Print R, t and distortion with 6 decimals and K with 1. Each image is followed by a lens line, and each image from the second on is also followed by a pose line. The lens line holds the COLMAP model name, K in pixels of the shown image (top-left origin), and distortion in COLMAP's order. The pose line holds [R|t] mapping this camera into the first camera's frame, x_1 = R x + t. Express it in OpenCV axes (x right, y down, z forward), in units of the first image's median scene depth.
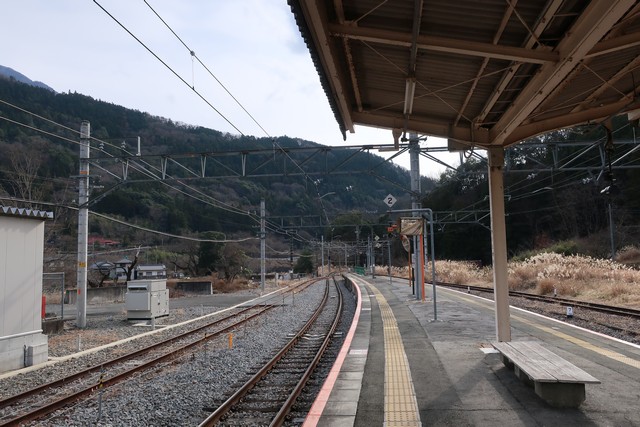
lens RADIAL K [[502.1, 0, 320.0], [0, 502.1, 213.5], [0, 0, 1]] dist [-0.007928, 0.004980]
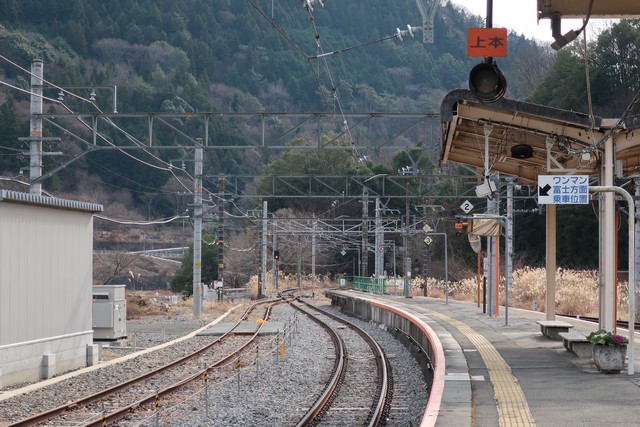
lens RADIAL K [[1450.7, 0, 320.0], [0, 1450.7, 213.5], [0, 0, 1]] dist [-0.126702, -0.793673]
pose [[0.996963, 0.028147, 0.072612, -0.009227], [-0.032509, 0.997693, 0.059597, -0.004481], [-0.070767, -0.061776, 0.995578, -0.047312]]
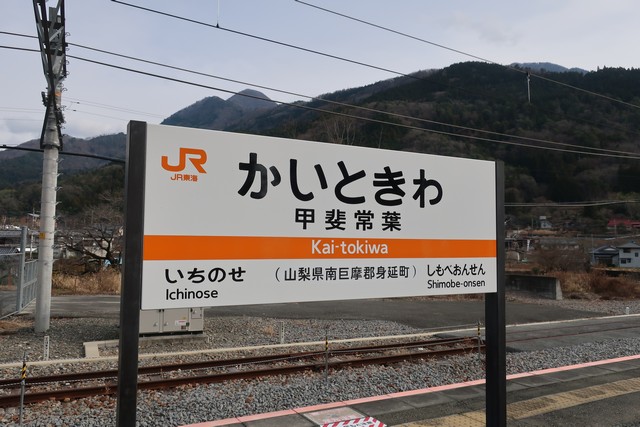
lens RADIAL K [[502.1, 0, 320.0], [0, 502.1, 213.5], [0, 0, 1]] dist [-0.007928, 0.004980]
pose [[0.541079, -0.029802, -0.840444, 0.012746], [0.057192, 0.998362, 0.001418, 0.003595], [0.839025, -0.048834, 0.541897, 0.038744]]
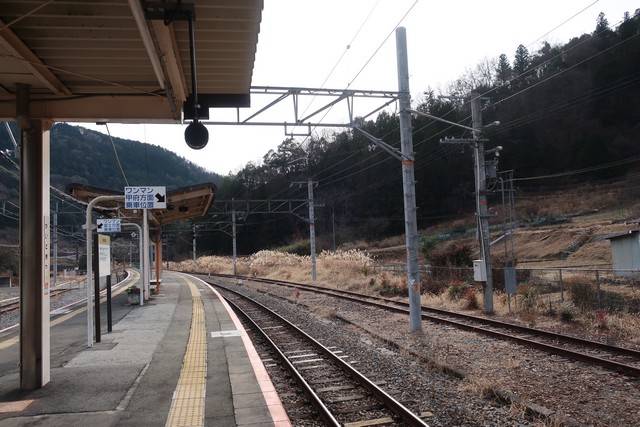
lens RADIAL K [[502.1, 0, 320.0], [0, 502.1, 213.5], [0, 0, 1]] dist [-0.007928, 0.004980]
pose [[0.918888, 0.011368, 0.394356, 0.000176], [-0.015318, 0.999859, 0.006870, -0.004145], [-0.394222, -0.012354, 0.918932, -0.042166]]
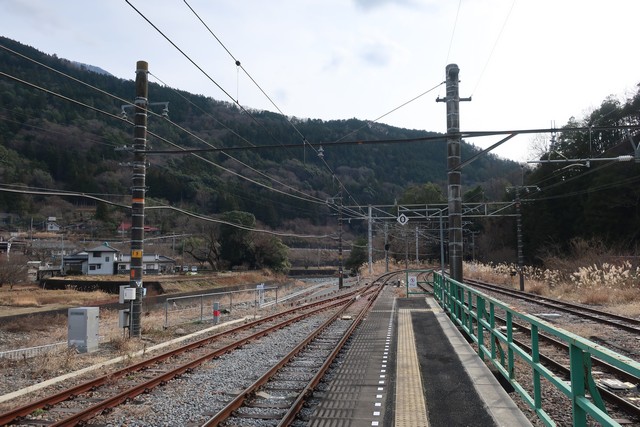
lens RADIAL K [[502.1, 0, 320.0], [0, 502.1, 213.5], [0, 0, 1]] dist [-0.007928, 0.004980]
pose [[0.989164, 0.003611, -0.146772, 0.007779], [-0.001325, 0.999876, 0.015669, 0.011521], [0.146810, -0.015305, 0.989046, 0.117754]]
